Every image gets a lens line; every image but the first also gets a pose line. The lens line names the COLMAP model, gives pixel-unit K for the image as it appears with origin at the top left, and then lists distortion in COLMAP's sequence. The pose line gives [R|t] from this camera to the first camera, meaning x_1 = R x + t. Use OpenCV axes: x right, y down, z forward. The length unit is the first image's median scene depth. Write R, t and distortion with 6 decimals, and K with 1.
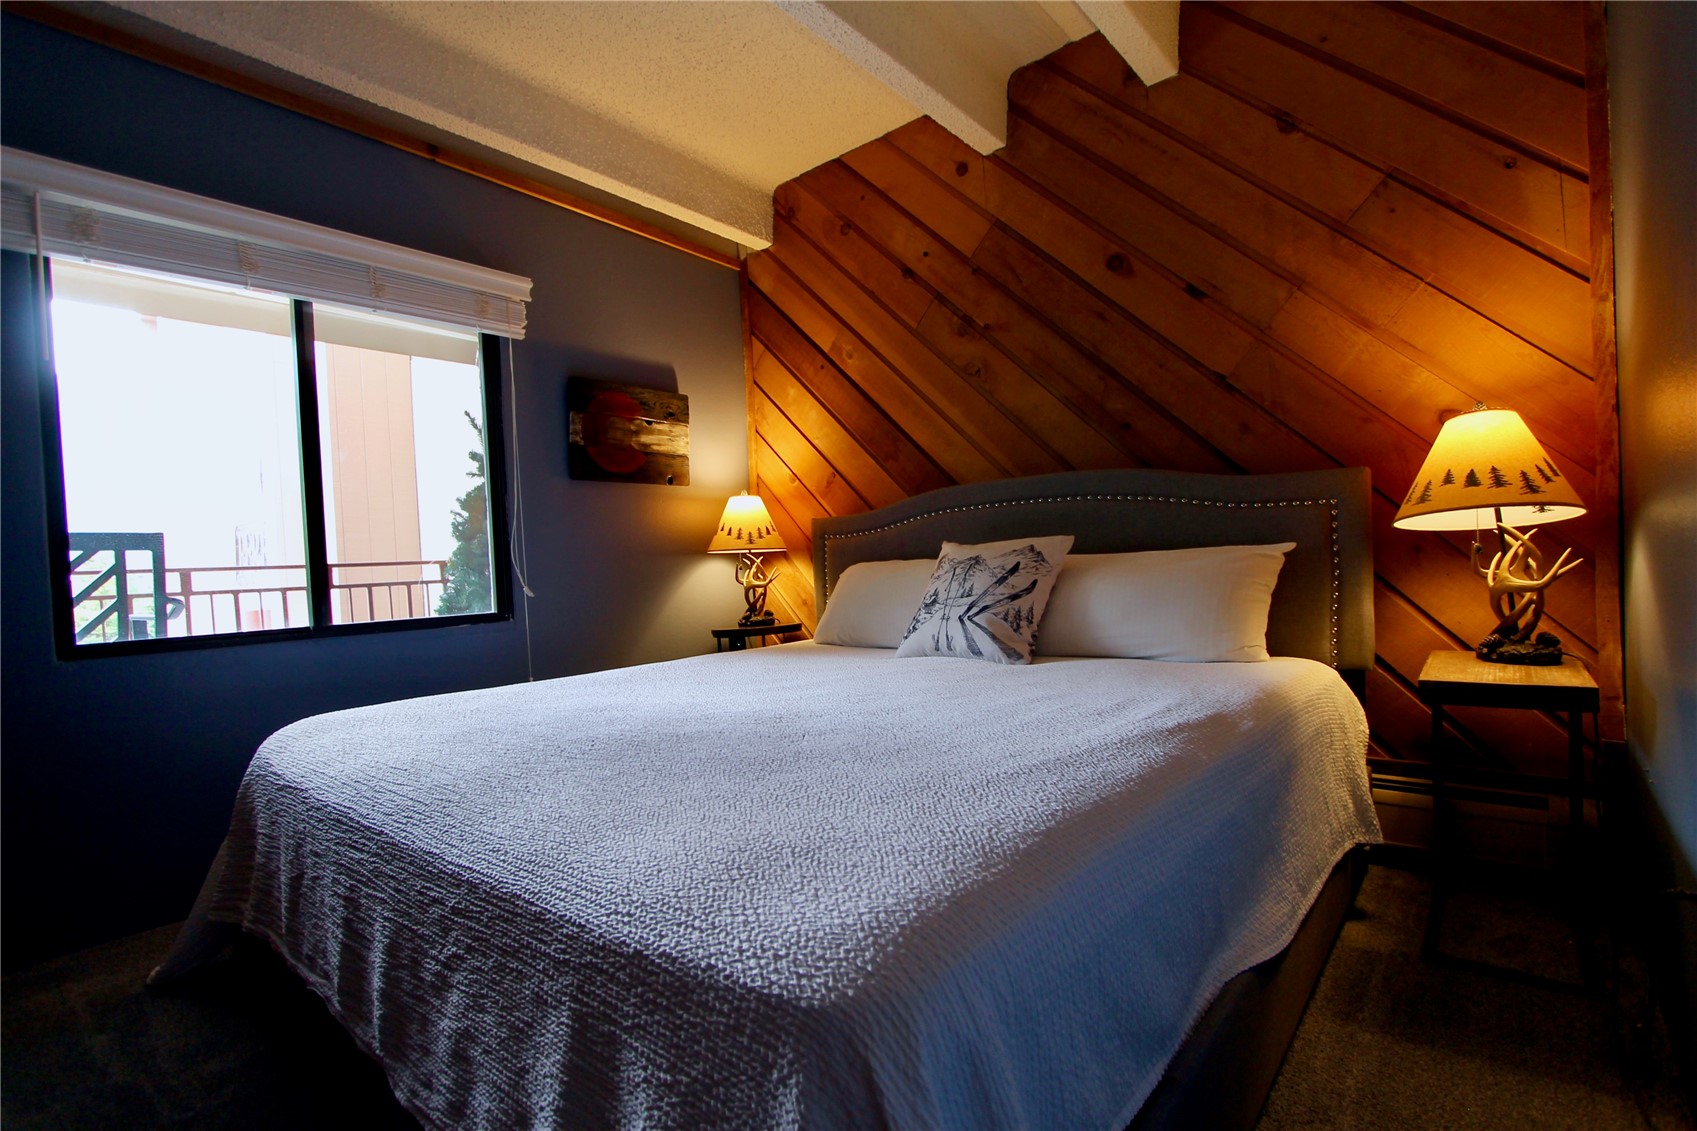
lens RADIAL K [[793.5, 0, 847.8], [0, 793.5, 580.9], [0, 0, 1]] dist [-0.019746, 0.004785]
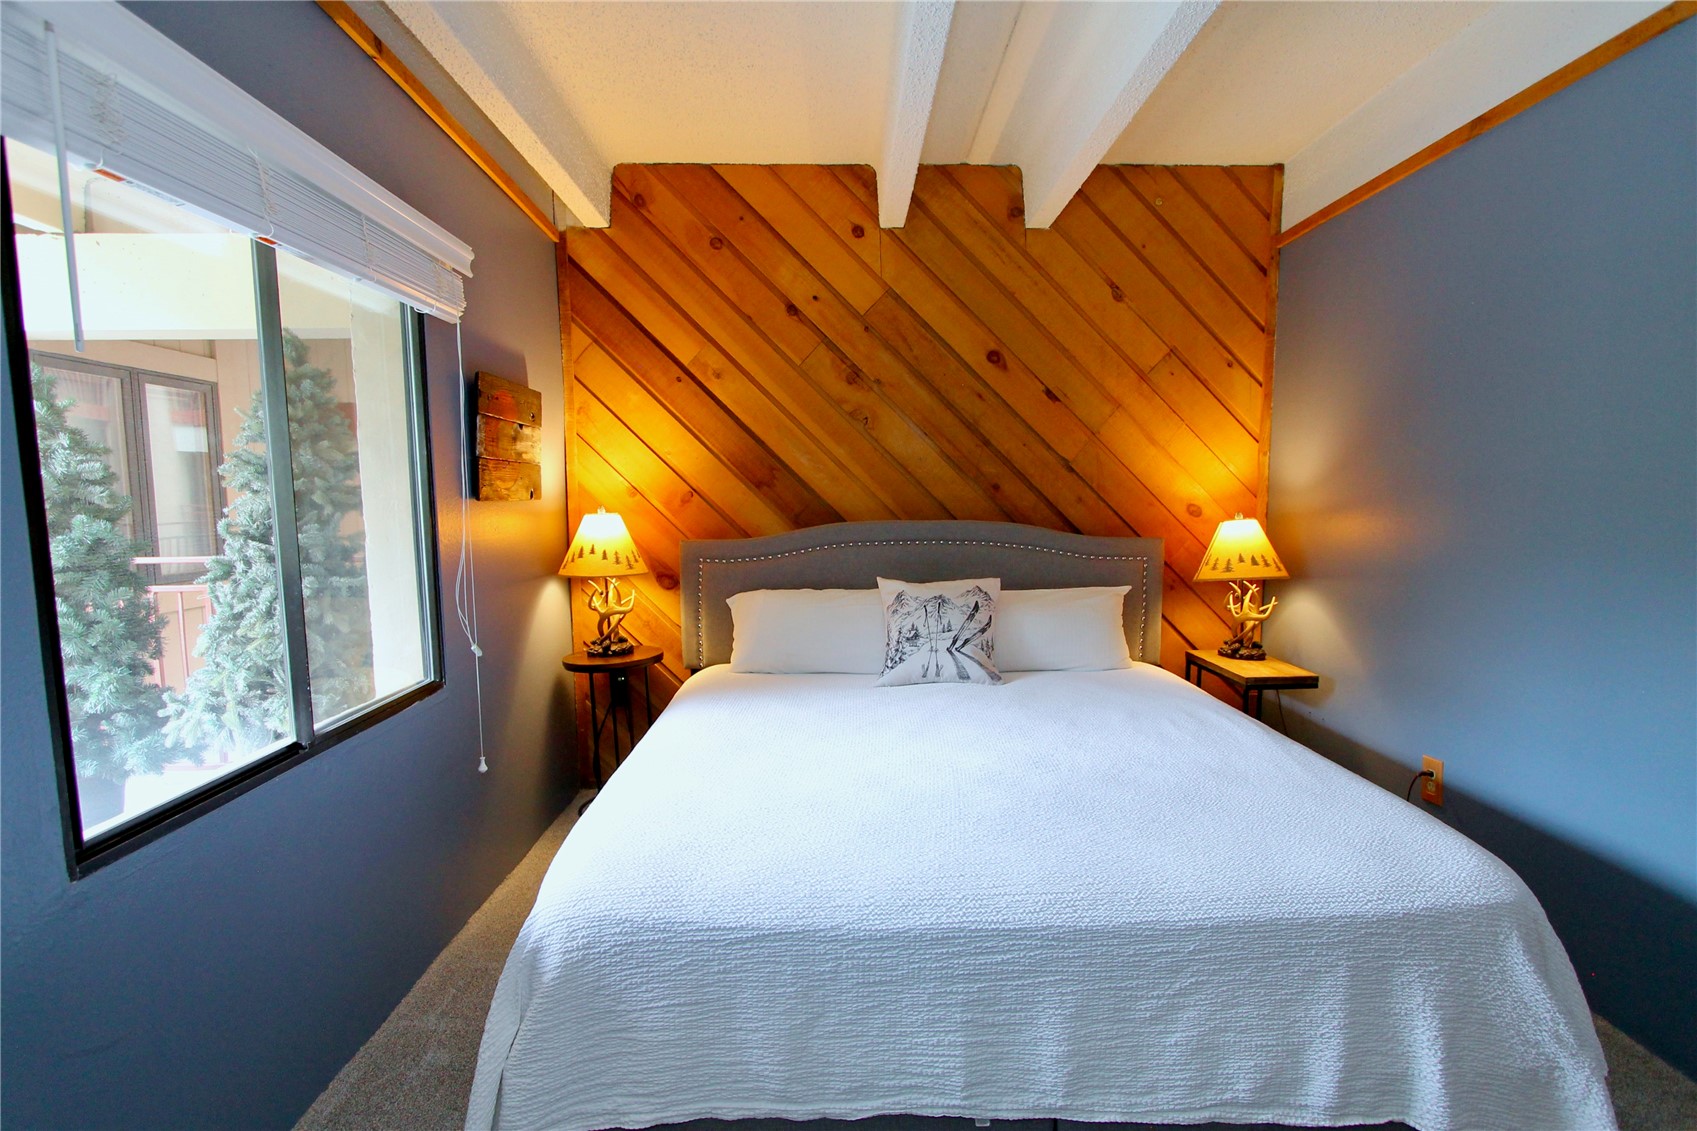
lens RADIAL K [[834.7, 0, 850.2], [0, 834.7, 578.6], [0, 0, 1]] dist [-0.019078, 0.000053]
pose [[0.741730, -0.028392, 0.670097, -0.713974], [-0.013152, 0.998296, 0.056855, -0.115341], [-0.670569, -0.050984, 0.740093, 0.138401]]
